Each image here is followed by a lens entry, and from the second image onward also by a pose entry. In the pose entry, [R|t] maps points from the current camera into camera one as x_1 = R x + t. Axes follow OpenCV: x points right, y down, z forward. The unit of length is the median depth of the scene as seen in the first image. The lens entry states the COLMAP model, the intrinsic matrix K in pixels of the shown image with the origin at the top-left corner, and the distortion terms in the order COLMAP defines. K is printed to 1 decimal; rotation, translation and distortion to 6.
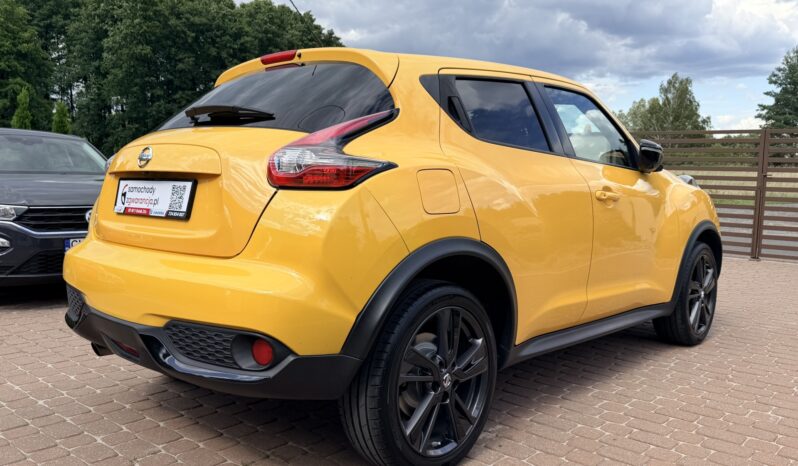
lens RADIAL K [[664.9, 0, 404.1], [0, 664.9, 212.3], [0, 0, 1]] dist [0.115673, -0.184048]
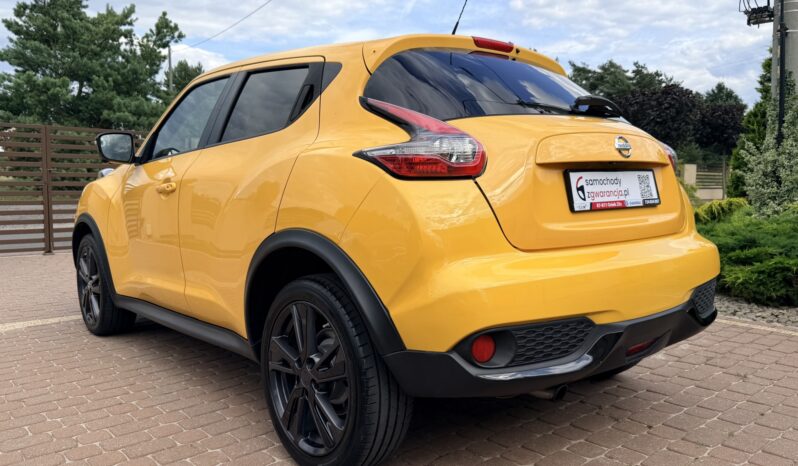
lens RADIAL K [[656.1, 0, 400.6], [0, 656.1, 213.6], [0, 0, 1]] dist [0.108078, -0.180403]
pose [[0.114237, -0.069920, 0.990990, -1.252757], [0.062801, 0.996033, 0.063037, -0.061345], [-0.991467, 0.055034, 0.118175, 1.110906]]
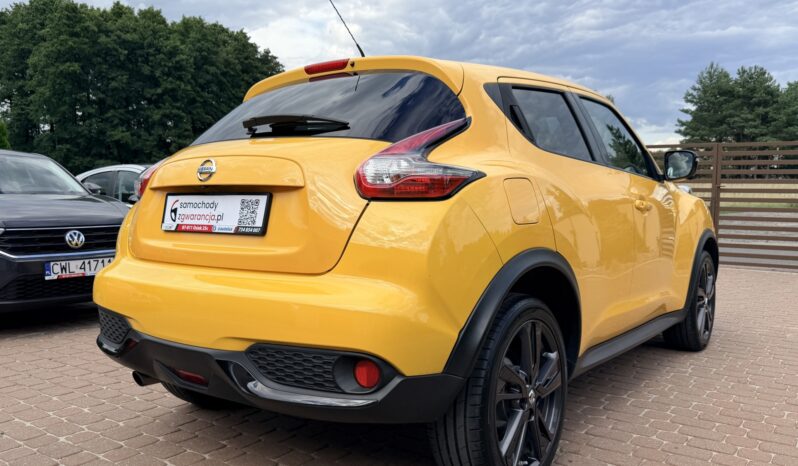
lens RADIAL K [[656.1, 0, 400.6], [0, 656.1, 213.6], [0, 0, 1]] dist [0.108078, -0.180403]
pose [[0.994954, -0.017281, 0.098835, -0.190851], [0.019594, 0.999555, -0.022486, 0.004227], [-0.098403, 0.024309, 0.994850, 0.053558]]
